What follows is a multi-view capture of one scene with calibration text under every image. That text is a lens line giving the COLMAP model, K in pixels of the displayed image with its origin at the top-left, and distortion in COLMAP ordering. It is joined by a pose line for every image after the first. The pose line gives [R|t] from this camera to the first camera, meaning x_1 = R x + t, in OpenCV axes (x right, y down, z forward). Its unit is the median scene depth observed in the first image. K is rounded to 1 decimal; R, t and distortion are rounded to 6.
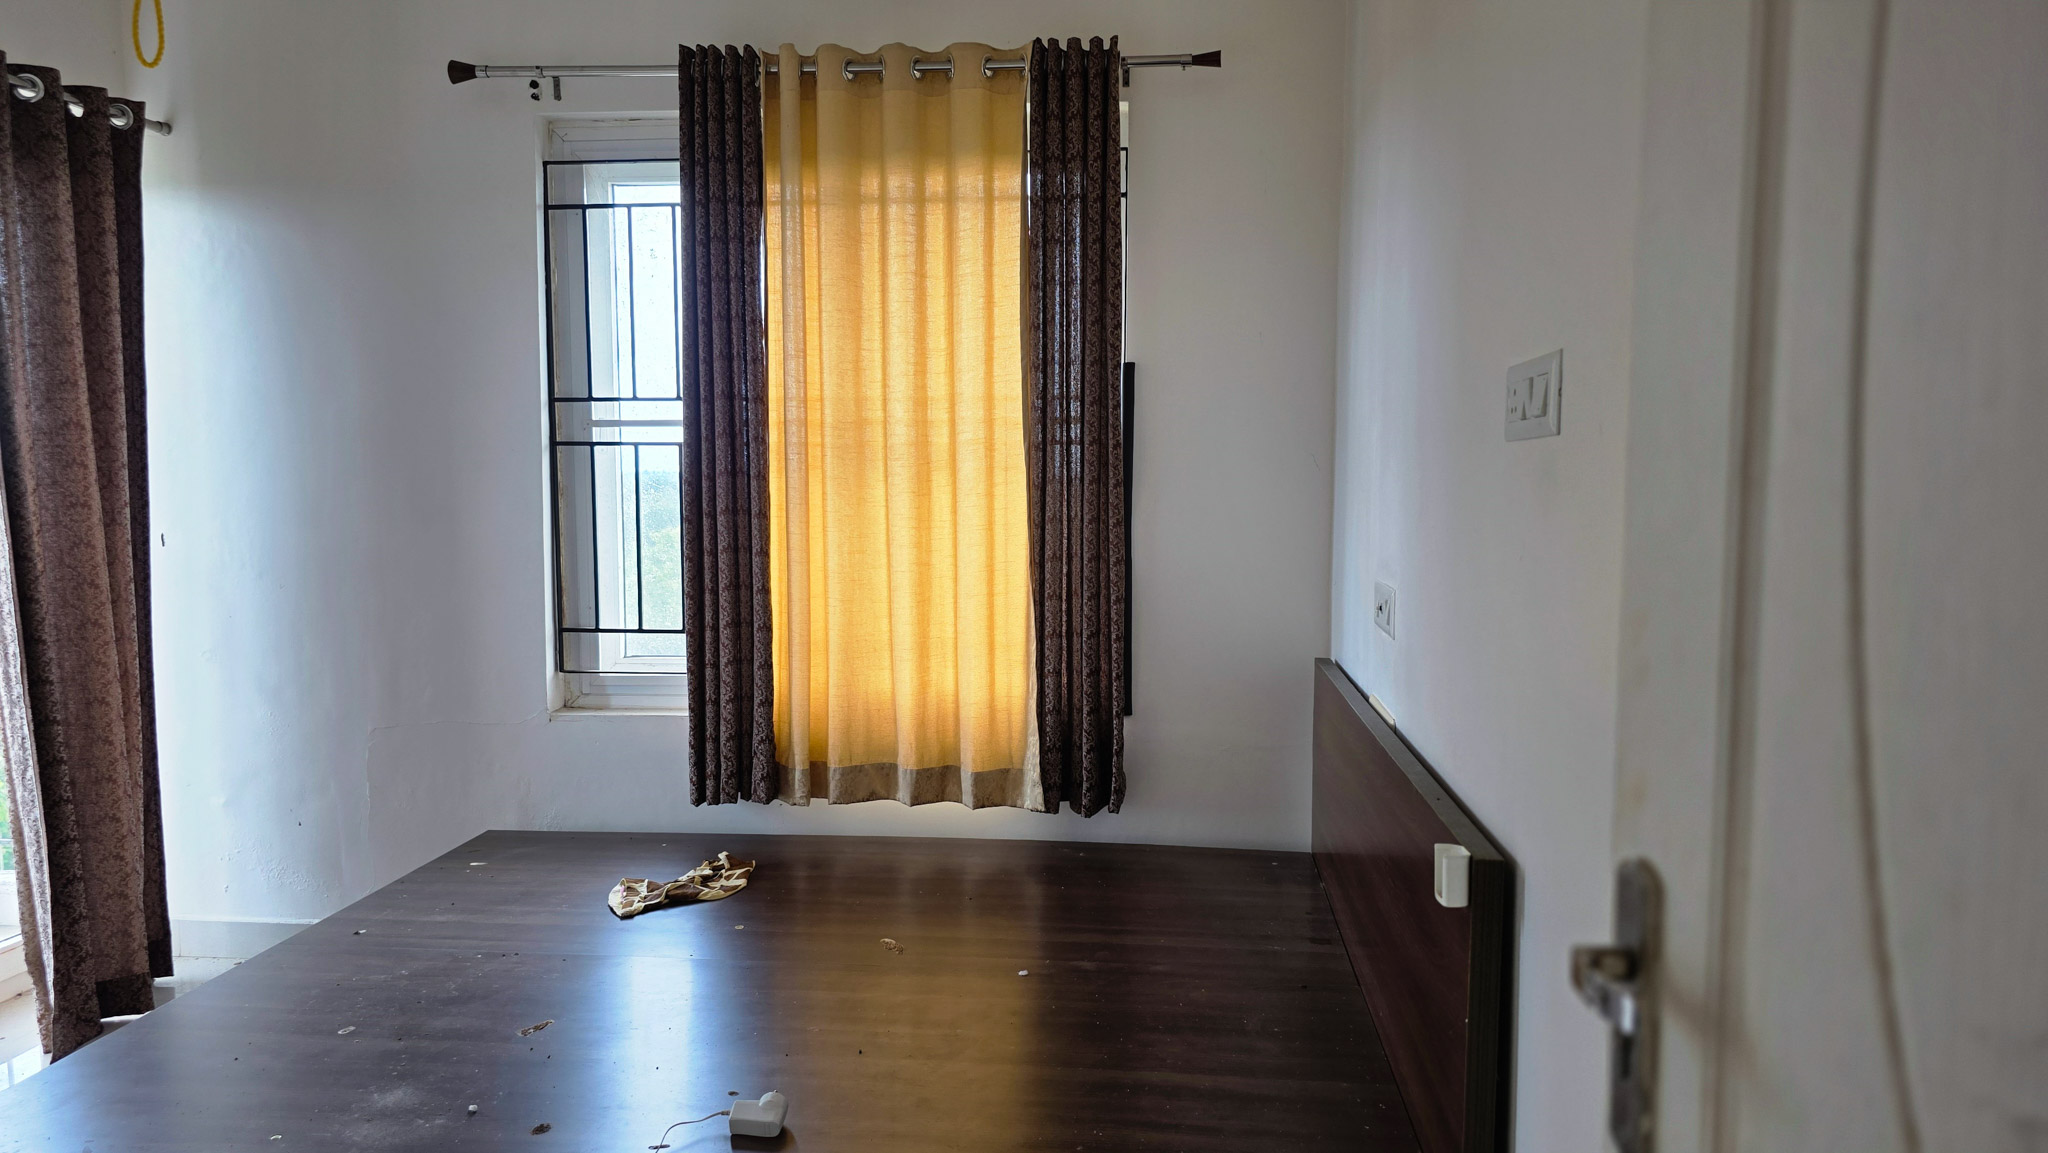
lens RADIAL K [[1369.8, 0, 1019.1], [0, 1369.8, 575.6], [0, 0, 1]] dist [0.069703, -0.075158]
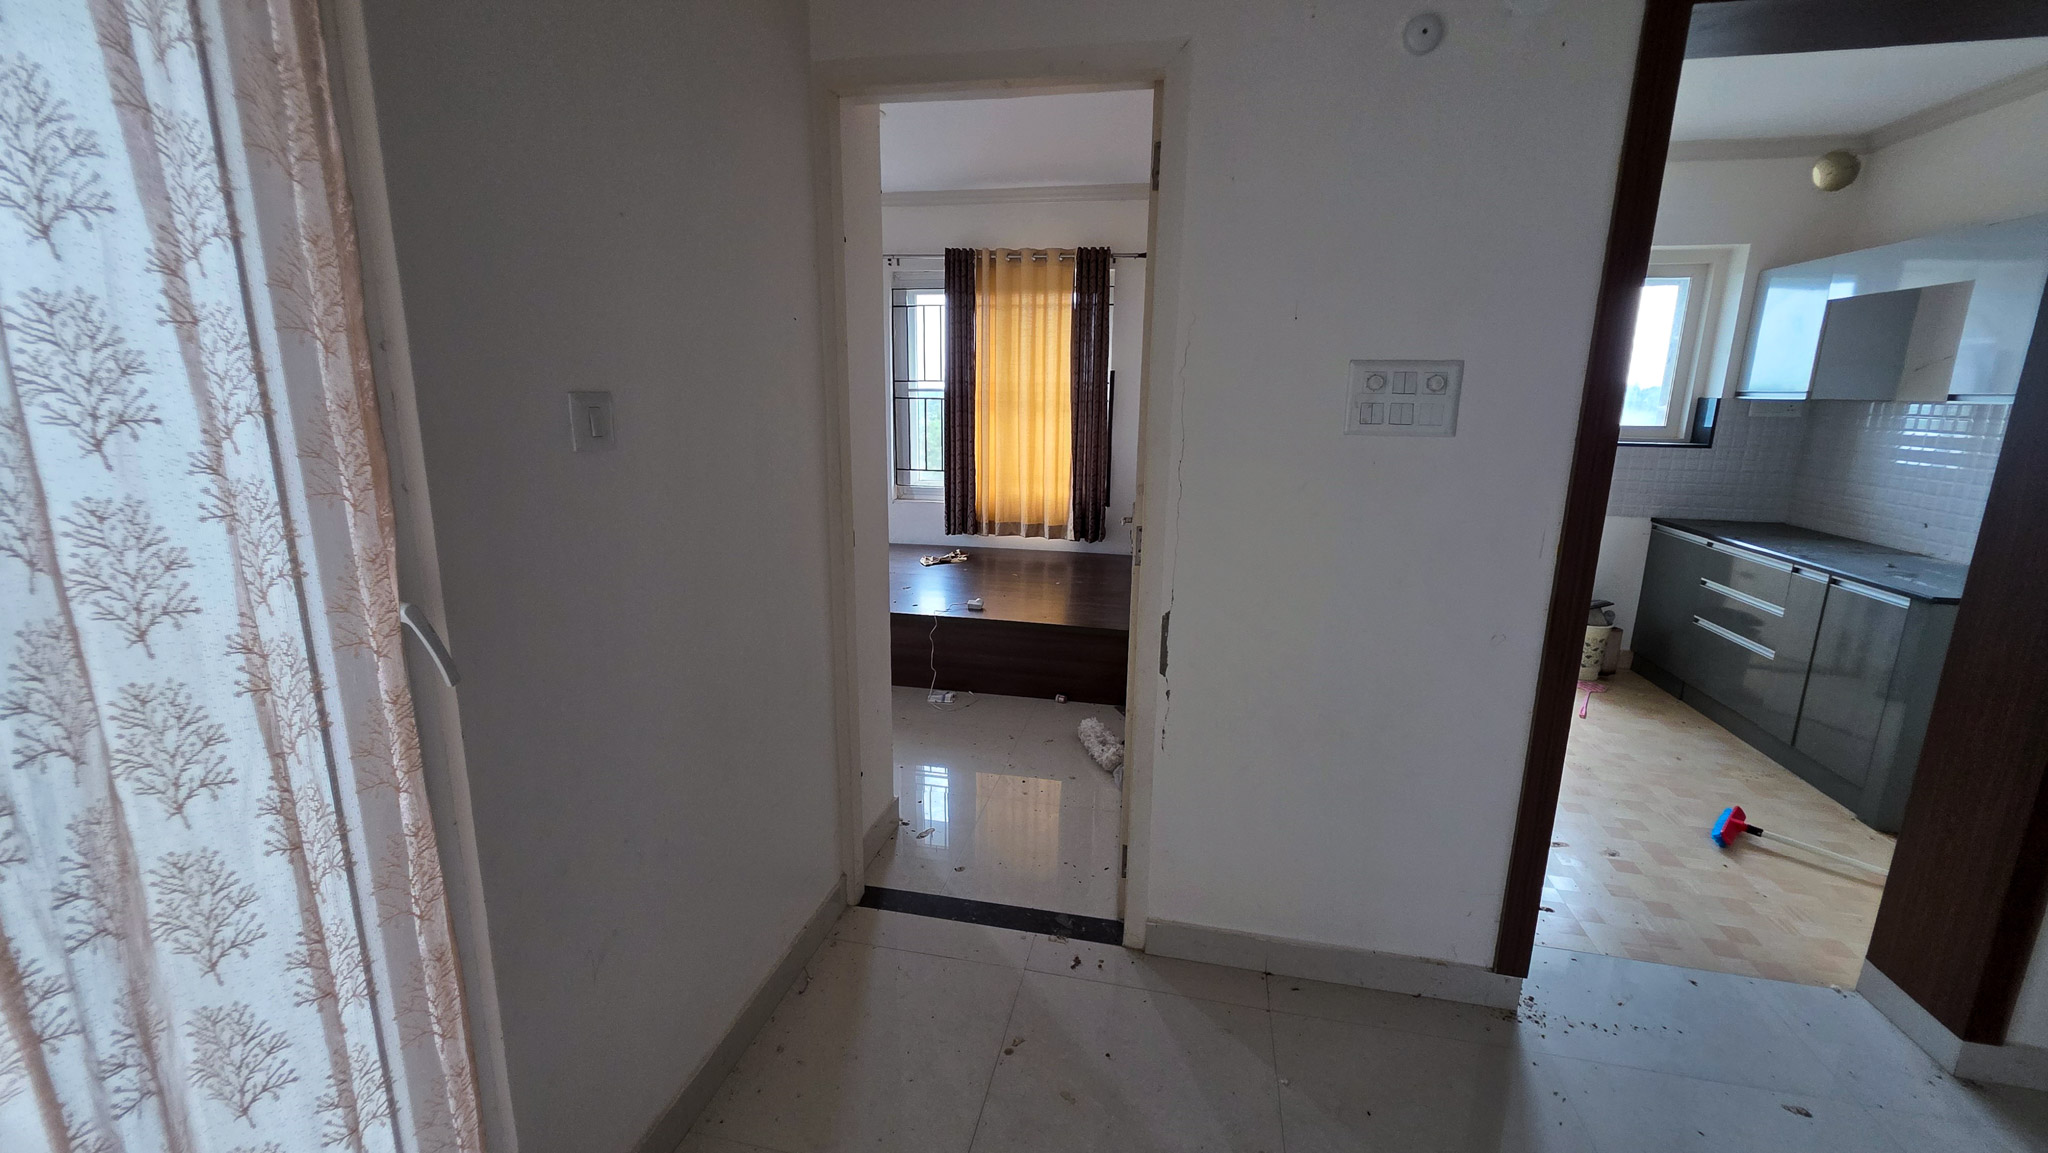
lens RADIAL K [[821.6, 0, 1023.8], [0, 821.6, 567.3], [0, 0, 1]] dist [0.001997, -0.000765]
pose [[0.994765, 0.035391, -0.095862, 0.075834], [-0.021783, 0.989990, 0.139448, 0.000731], [0.099838, -0.136630, 0.985578, -0.608302]]
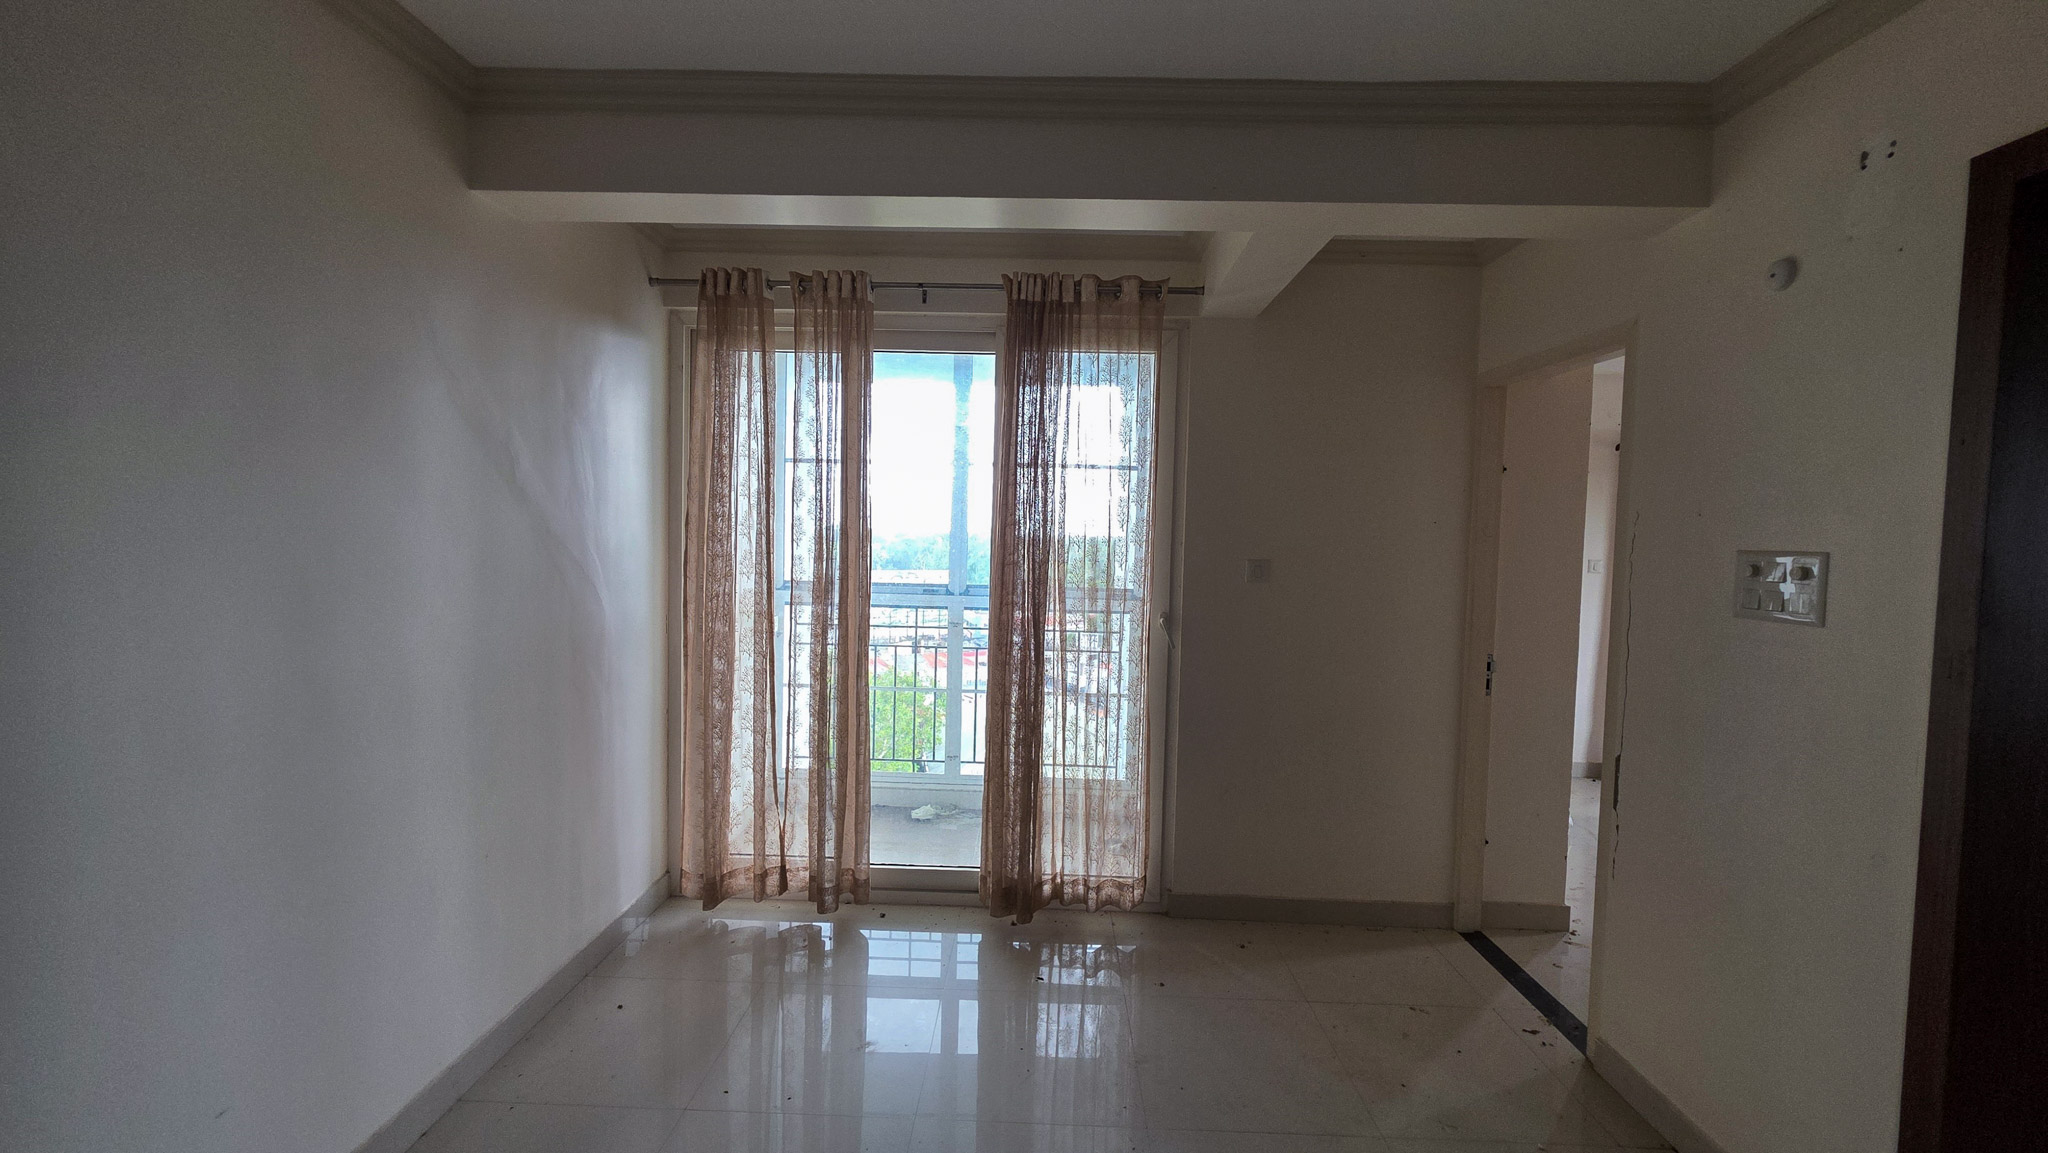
lens RADIAL K [[821.6, 0, 1026.3], [0, 821.6, 570.8], [0, 0, 1]] dist [0.001997, -0.000765]
pose [[0.086041, 0.045368, -0.995258, 0.780837], [-0.101055, 0.994208, 0.036583, -0.018580], [0.991153, 0.097428, 0.090127, -0.600166]]
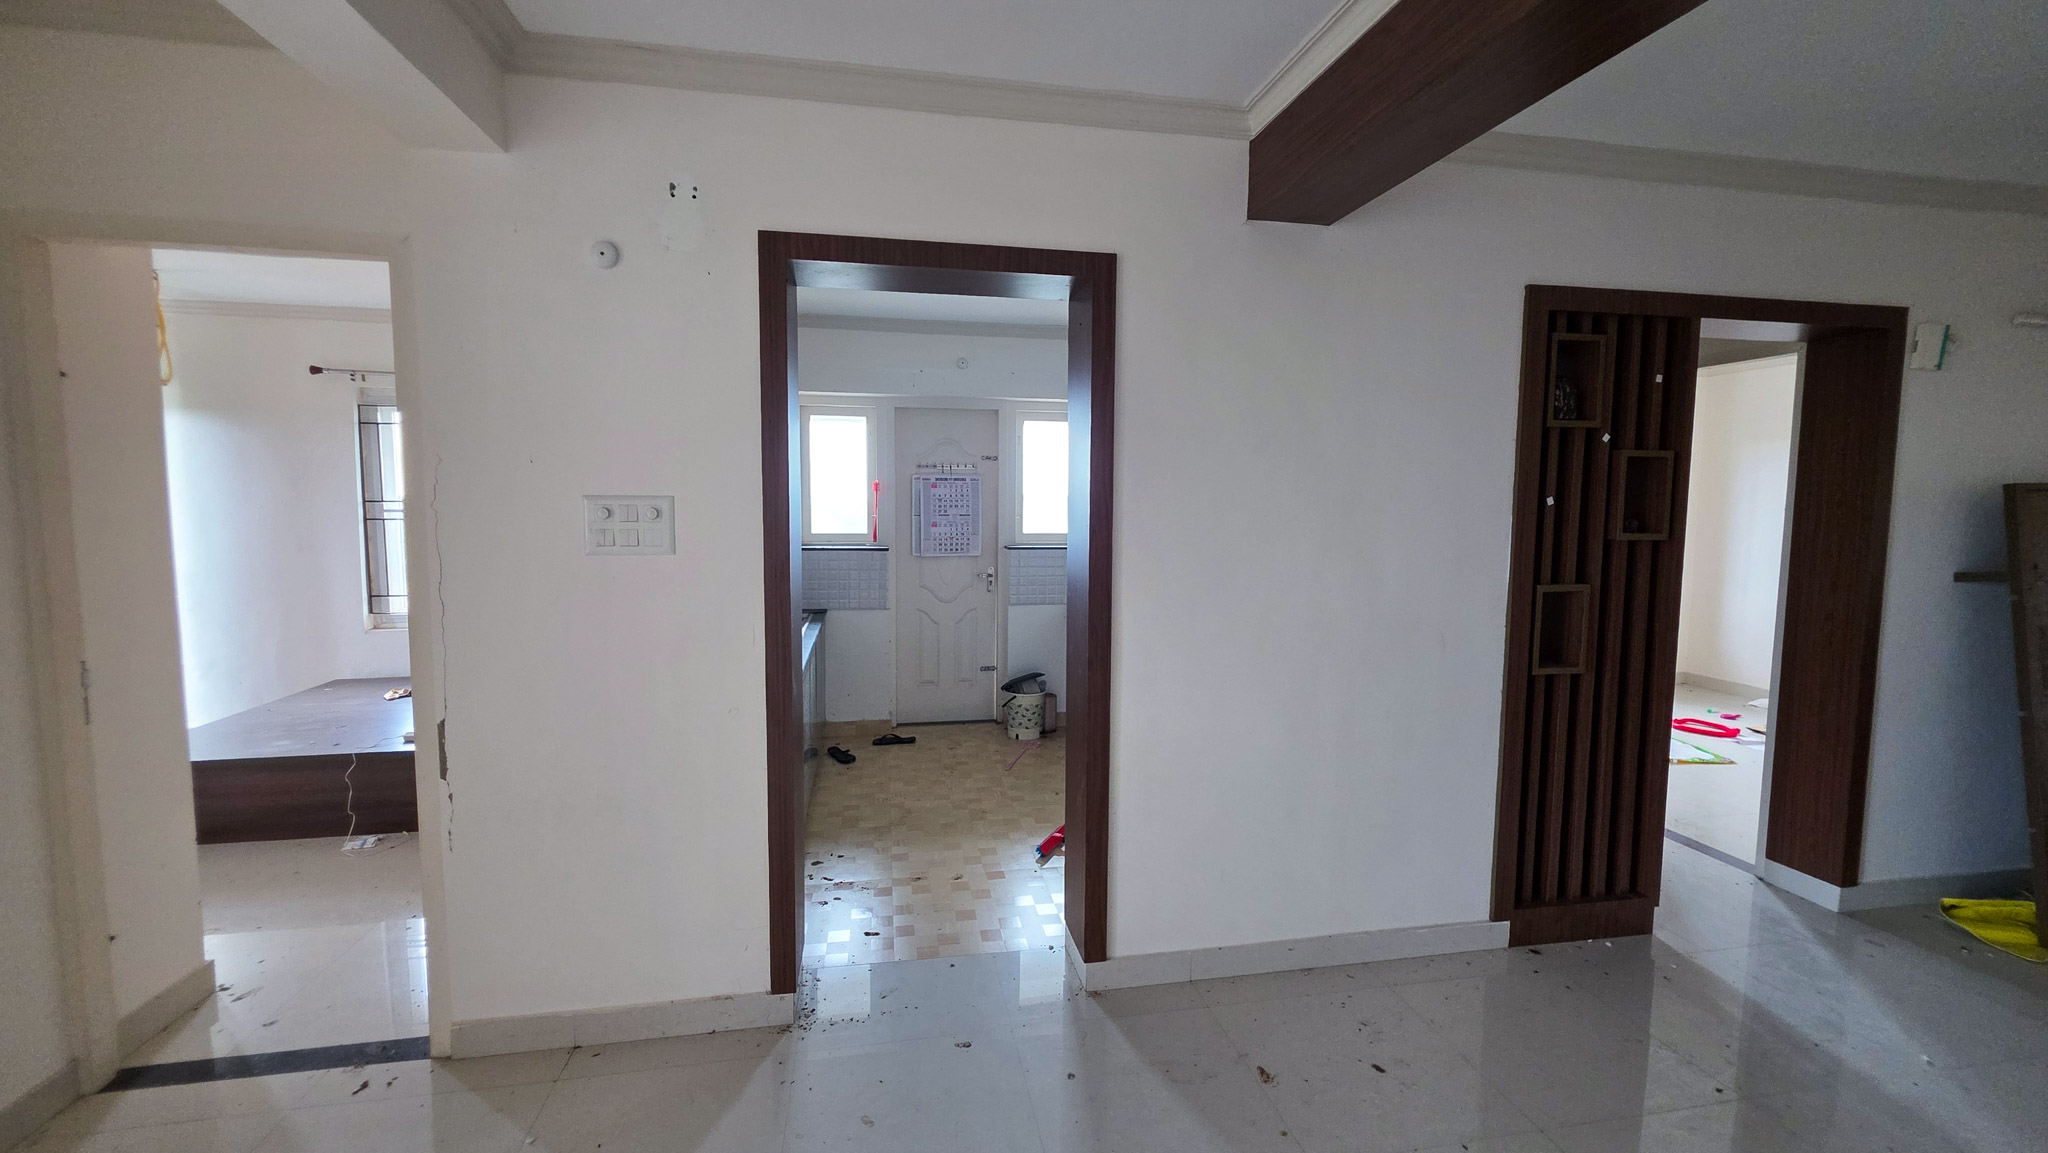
lens RADIAL K [[821.6, 0, 1027.8], [0, 821.6, 564.8], [0, 0, 1]] dist [0.001997, -0.000765]
pose [[0.956820, -0.015974, 0.290243, 0.381867], [0.015179, 0.999872, 0.004992, -0.005429], [-0.290286, -0.000371, 0.956940, -0.773717]]
